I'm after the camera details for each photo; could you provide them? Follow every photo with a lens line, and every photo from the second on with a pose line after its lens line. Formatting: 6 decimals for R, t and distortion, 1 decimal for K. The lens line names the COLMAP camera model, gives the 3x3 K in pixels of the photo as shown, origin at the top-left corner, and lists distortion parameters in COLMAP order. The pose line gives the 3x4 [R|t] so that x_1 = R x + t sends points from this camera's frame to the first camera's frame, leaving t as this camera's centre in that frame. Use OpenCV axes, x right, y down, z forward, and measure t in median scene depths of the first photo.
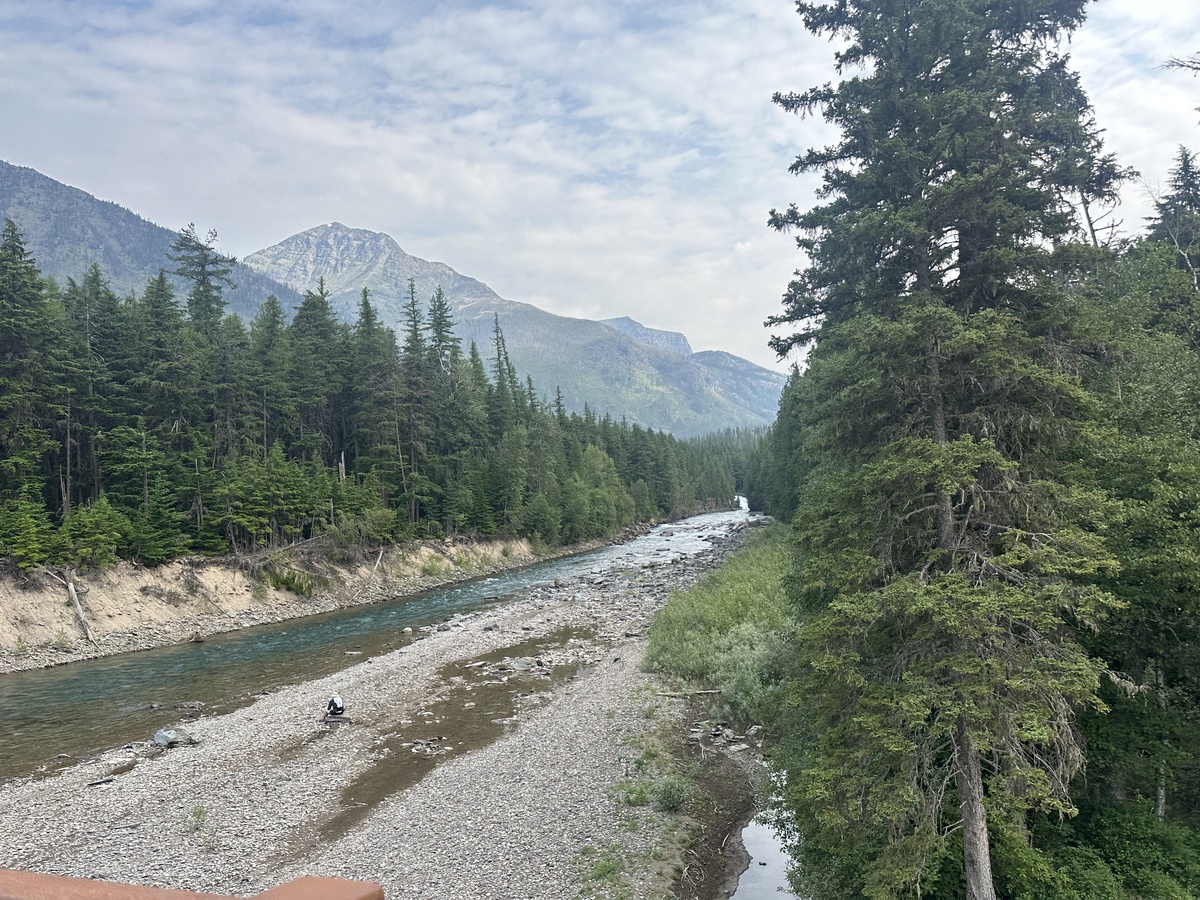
lens RADIAL K [[841.8, 0, 600.3], [0, 841.8, 457.2], [0, 0, 1]] dist [-0.000852, -0.000049]
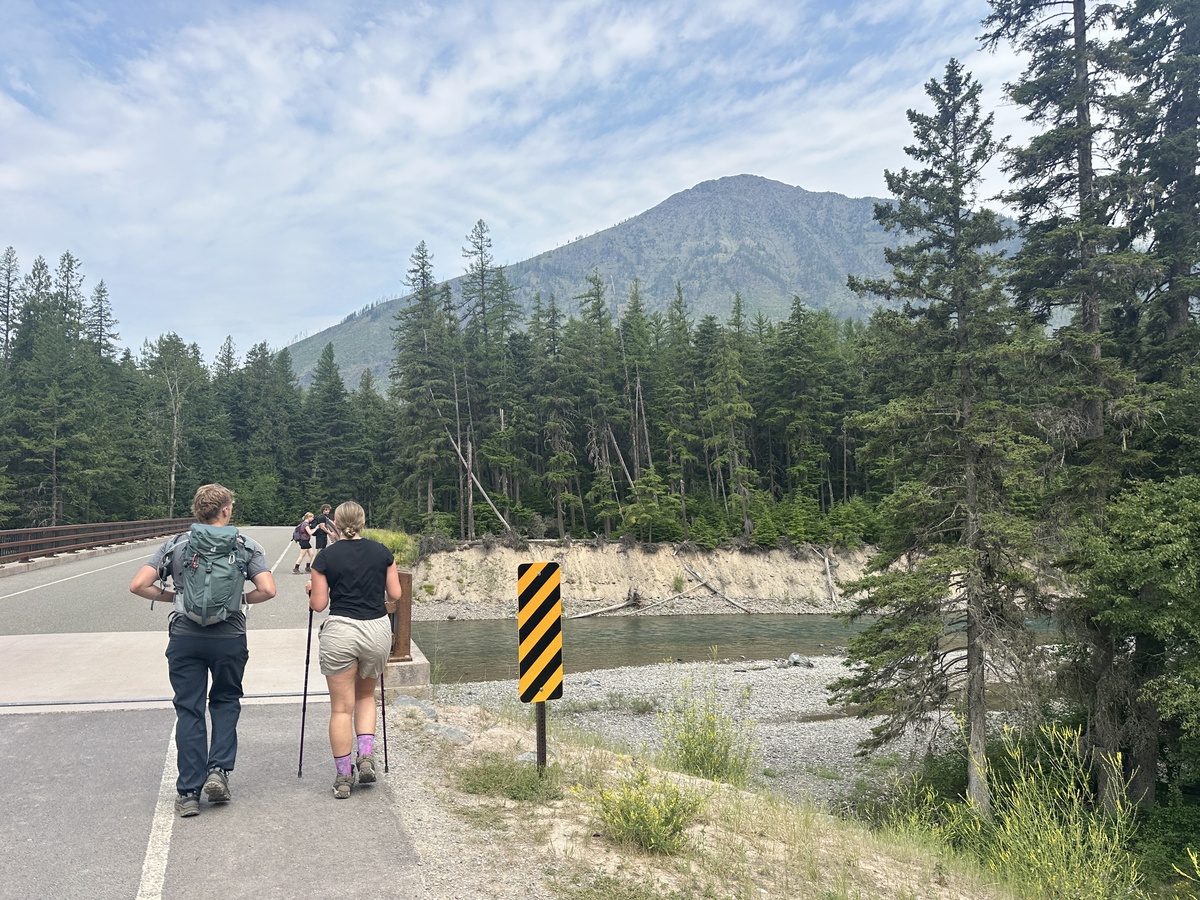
lens RADIAL K [[841.8, 0, 600.4], [0, 841.8, 451.1], [0, 0, 1]] dist [-0.000852, -0.000049]
pose [[0.569525, -0.015103, -0.821835, 0.283394], [0.014714, 0.999858, -0.008178, -0.017857], [0.821842, -0.007435, 0.569666, -0.078648]]
